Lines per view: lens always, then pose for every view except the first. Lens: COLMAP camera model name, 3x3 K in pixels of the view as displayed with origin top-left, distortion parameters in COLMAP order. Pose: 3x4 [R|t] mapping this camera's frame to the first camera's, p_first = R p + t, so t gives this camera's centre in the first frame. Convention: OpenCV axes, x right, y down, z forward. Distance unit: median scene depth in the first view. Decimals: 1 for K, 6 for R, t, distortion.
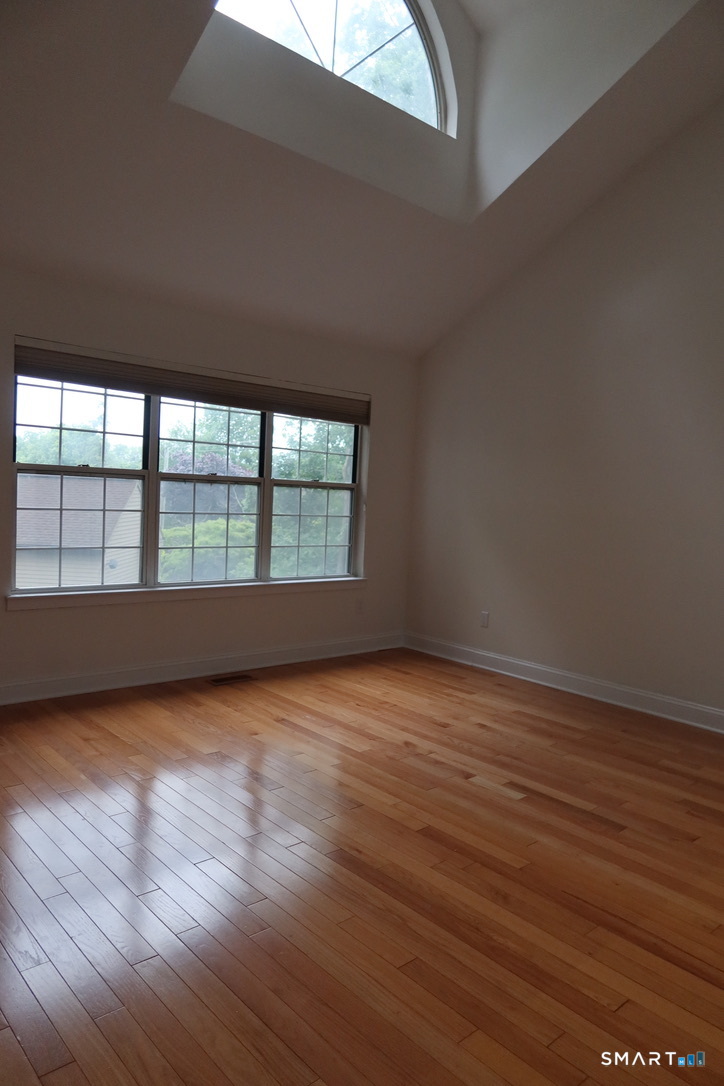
lens RADIAL K [[742.4, 0, 362.0], [0, 742.4, 543.0], [0, 0, 1]] dist [-0.043876, -0.000364]
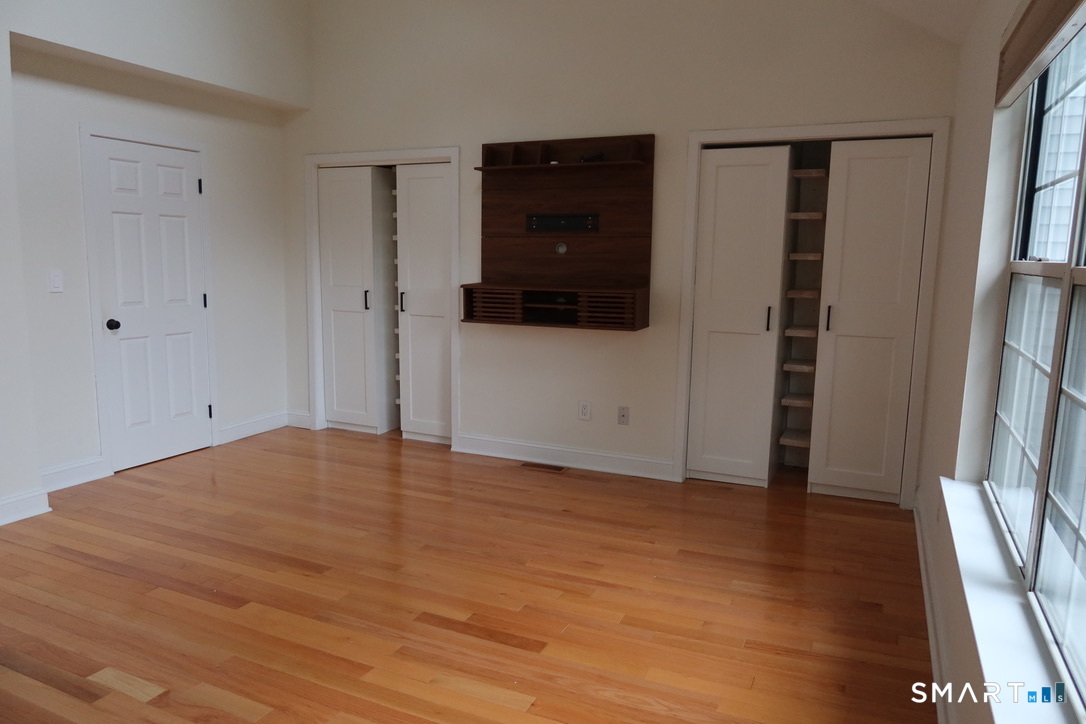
lens RADIAL K [[742.4, 0, 543.0], [0, 742.4, 362.0], [0, 0, 1]] dist [-0.043876, -0.000364]
pose [[-0.917294, 0.007774, -0.398134, 0.088595], [-0.082681, 0.974302, 0.209522, -0.146767], [0.389532, 0.225111, -0.893079, 1.677710]]
